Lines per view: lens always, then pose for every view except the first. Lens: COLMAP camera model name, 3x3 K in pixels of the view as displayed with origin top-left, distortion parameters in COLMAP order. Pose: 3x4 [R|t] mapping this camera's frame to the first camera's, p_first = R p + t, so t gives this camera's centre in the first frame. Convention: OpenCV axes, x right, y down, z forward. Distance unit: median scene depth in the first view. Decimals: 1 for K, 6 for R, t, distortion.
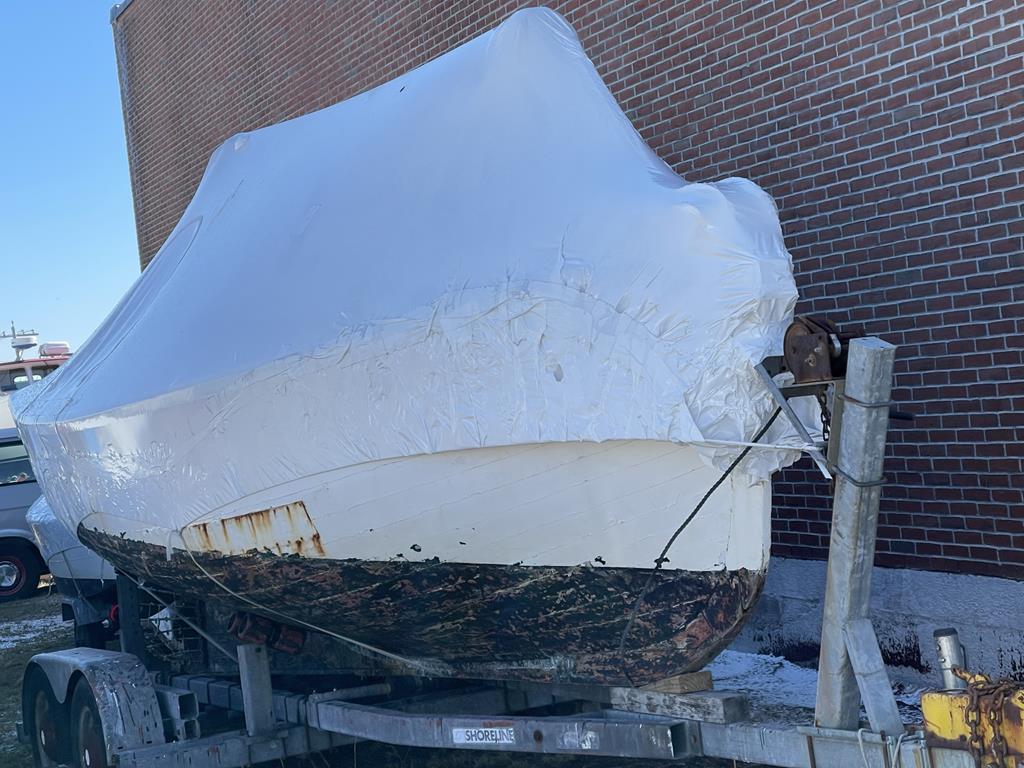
lens RADIAL K [[1909.4, 0, 512.0], [0, 1909.4, 384.0], [0, 0, 1]] dist [-0.002418, 0.000546]
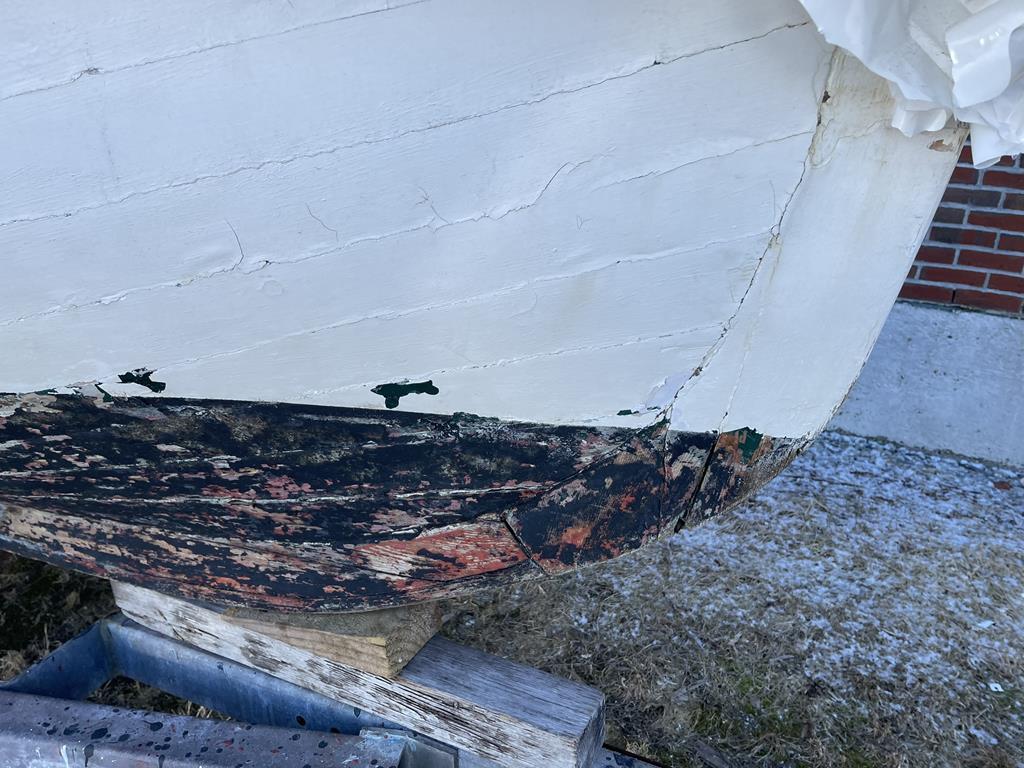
lens RADIAL K [[775.5, 0, 512.0], [0, 775.5, 384.0], [0, 0, 1]] dist [0.030923, -0.006767]
pose [[0.768791, -0.138613, 0.624297, 0.015902], [-0.093505, 0.941370, 0.324161, 0.050634], [-0.632627, -0.307587, 0.710755, 0.895849]]
